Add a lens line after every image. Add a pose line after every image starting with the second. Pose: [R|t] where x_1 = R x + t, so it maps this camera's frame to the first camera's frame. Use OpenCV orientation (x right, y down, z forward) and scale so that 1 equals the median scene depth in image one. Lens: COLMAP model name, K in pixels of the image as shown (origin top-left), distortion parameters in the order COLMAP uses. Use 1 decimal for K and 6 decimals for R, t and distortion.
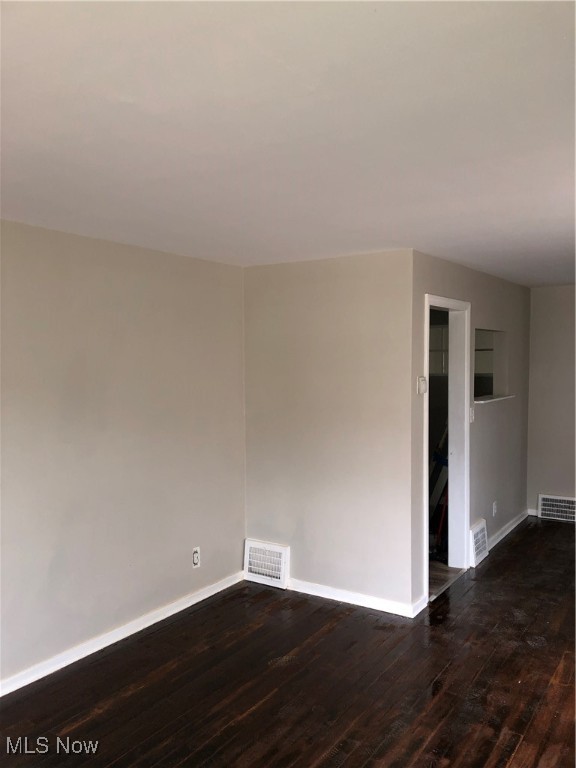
lens RADIAL K [[634.1, 0, 289.5], [0, 634.1, 381.3], [0, 0, 1]] dist [0.029900, -0.003663]
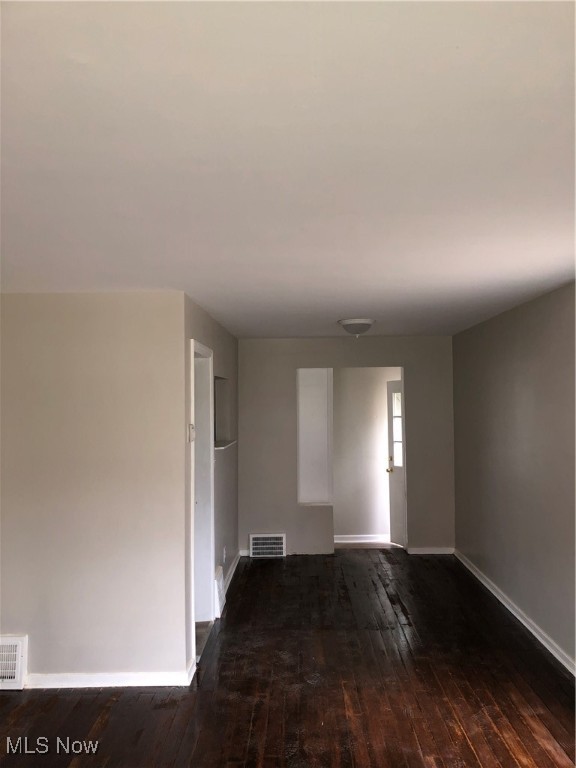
lens RADIAL K [[634.1, 0, 289.3], [0, 634.1, 387.6], [0, 0, 1]] dist [0.029900, -0.003663]
pose [[0.834697, 0.014936, 0.550507, -0.193231], [0.019102, 0.998245, -0.056047, -0.006618], [-0.550379, 0.057298, 0.832947, 0.115530]]
